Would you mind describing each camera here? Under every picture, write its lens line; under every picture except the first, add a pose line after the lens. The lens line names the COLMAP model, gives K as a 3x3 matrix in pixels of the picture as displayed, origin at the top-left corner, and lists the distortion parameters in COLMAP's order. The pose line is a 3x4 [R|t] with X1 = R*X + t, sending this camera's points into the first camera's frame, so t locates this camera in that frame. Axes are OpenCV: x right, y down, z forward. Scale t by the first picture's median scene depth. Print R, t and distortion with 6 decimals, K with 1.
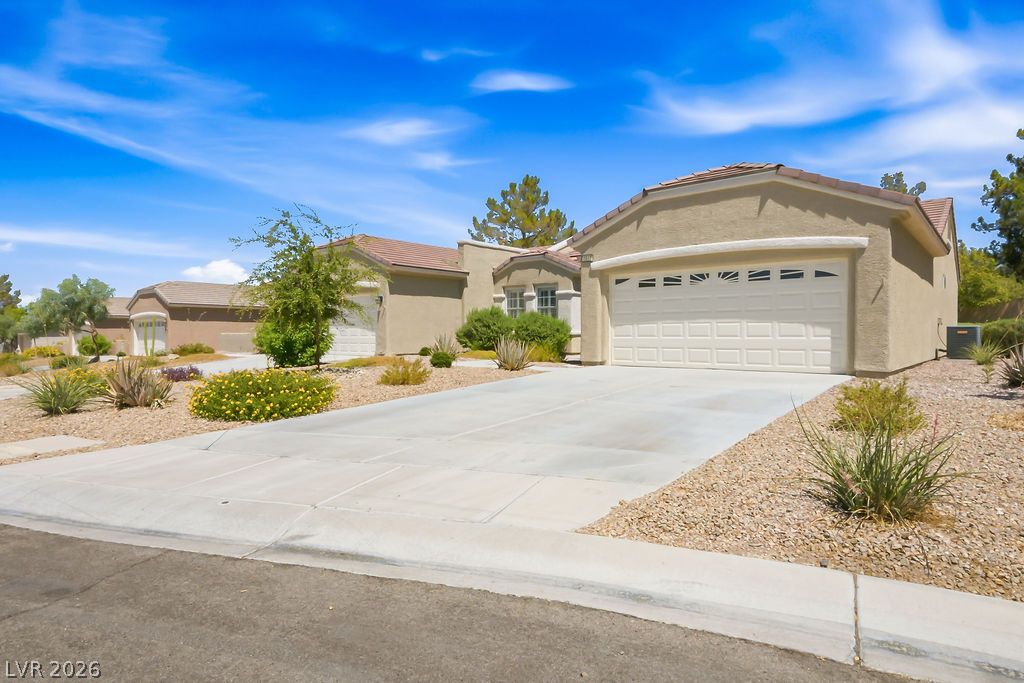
lens RADIAL K [[595.0, 0, 529.3], [0, 595.0, 339.0], [0, 0, 1]] dist [-0.000745, 0.000155]
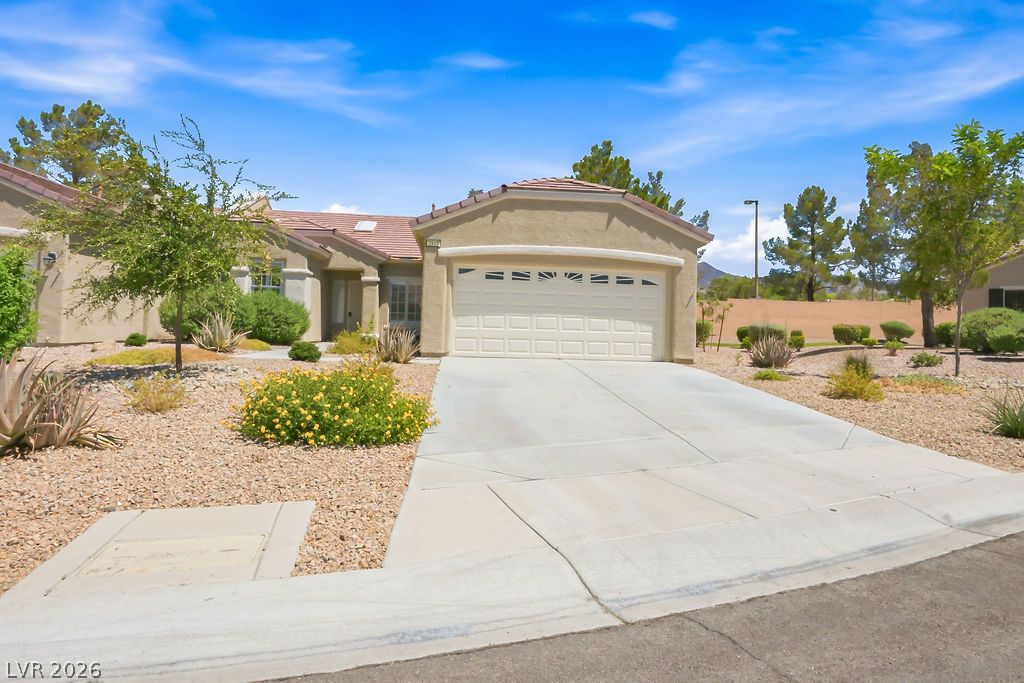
lens RADIAL K [[608.7, 0, 528.0], [0, 608.7, 304.8], [0, 0, 1]] dist [0.000276, 0.000351]
pose [[0.691893, 0.047305, 0.720448, -0.494458], [-0.023776, 0.998803, -0.042749, -0.000492], [-0.721608, 0.012449, 0.692190, 0.227186]]
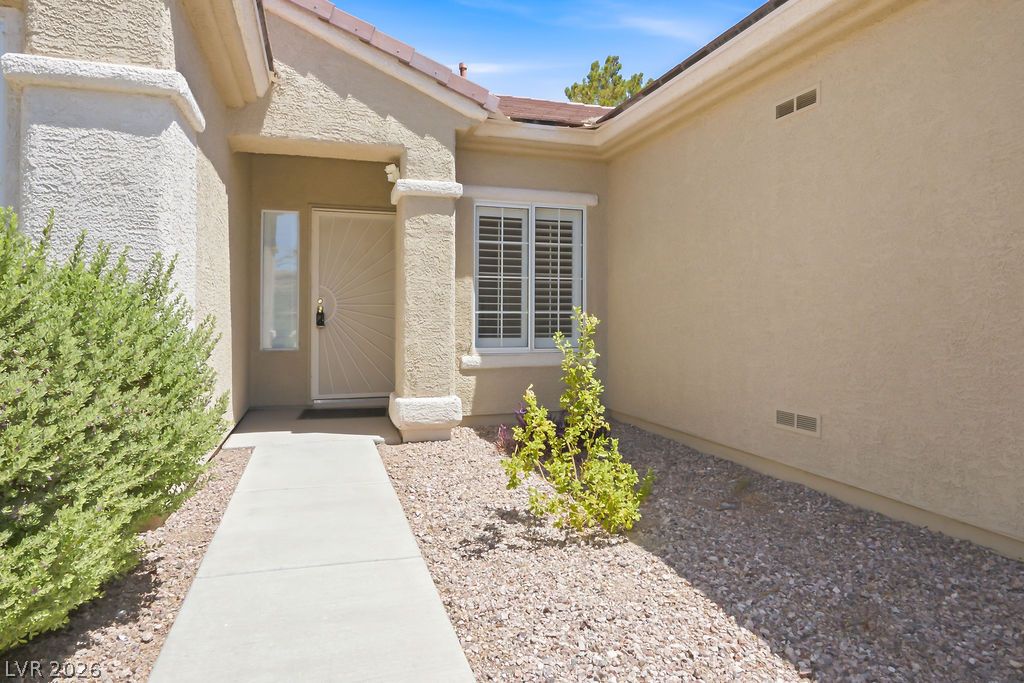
lens RADIAL K [[601.8, 0, 509.5], [0, 601.8, 313.2], [0, 0, 1]] dist [-0.019388, 0.000117]
pose [[0.553495, 0.005742, 0.832833, -0.002891], [0.000847, 0.999972, -0.007457, -0.032907], [-0.832852, 0.004833, 0.553475, 1.240336]]
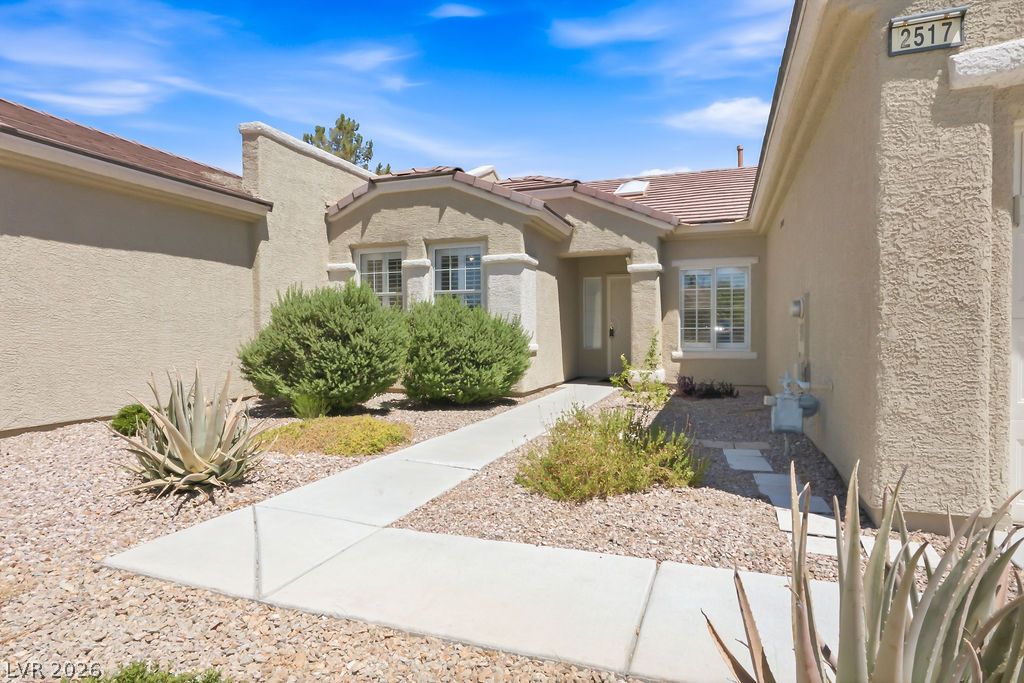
lens RADIAL K [[570.7, 0, 515.1], [0, 570.7, 344.3], [0, 0, 1]] dist [-0.002680, 0.000101]
pose [[0.944053, -0.011398, 0.329597, -0.111857], [0.006795, 0.999863, 0.015114, -0.028656], [-0.329724, -0.012029, 0.944001, 0.862027]]
